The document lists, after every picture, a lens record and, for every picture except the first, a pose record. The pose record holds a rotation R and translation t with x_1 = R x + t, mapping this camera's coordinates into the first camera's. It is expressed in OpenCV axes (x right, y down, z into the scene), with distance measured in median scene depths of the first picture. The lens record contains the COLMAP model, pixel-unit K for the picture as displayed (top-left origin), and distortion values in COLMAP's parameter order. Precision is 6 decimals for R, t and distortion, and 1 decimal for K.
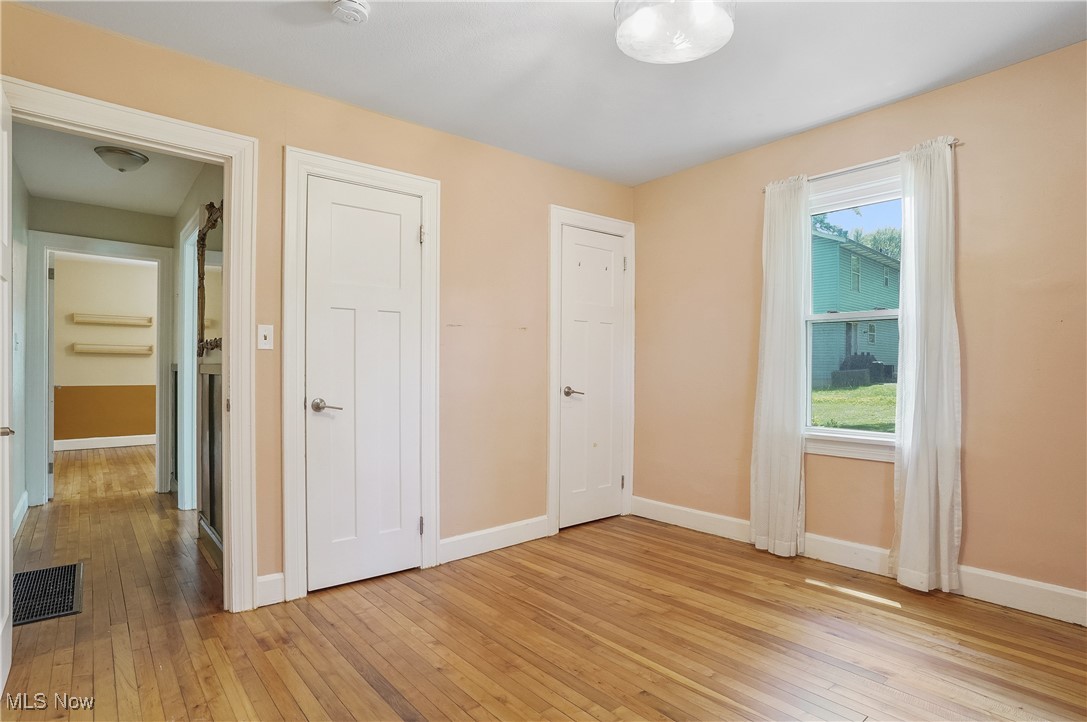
lens RADIAL K [[570.7, 0, 543.5], [0, 570.7, 361.0], [0, 0, 1]] dist [-0.077322, 0.041354]
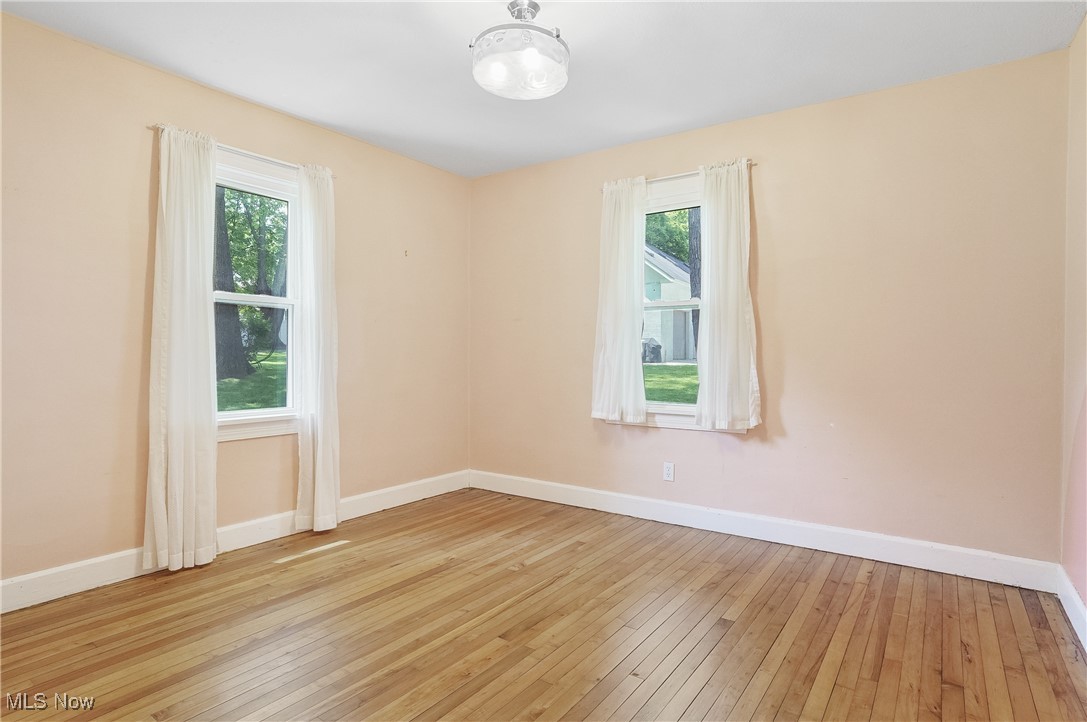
lens RADIAL K [[570.7, 0, 543.5], [0, 570.7, 361.0], [0, 0, 1]] dist [-0.077322, 0.041354]
pose [[-0.268920, -0.006974, 0.963137, -0.603159], [-0.017418, 0.999845, 0.002377, 0.021014], [-0.963005, -0.016137, -0.269000, 0.795350]]
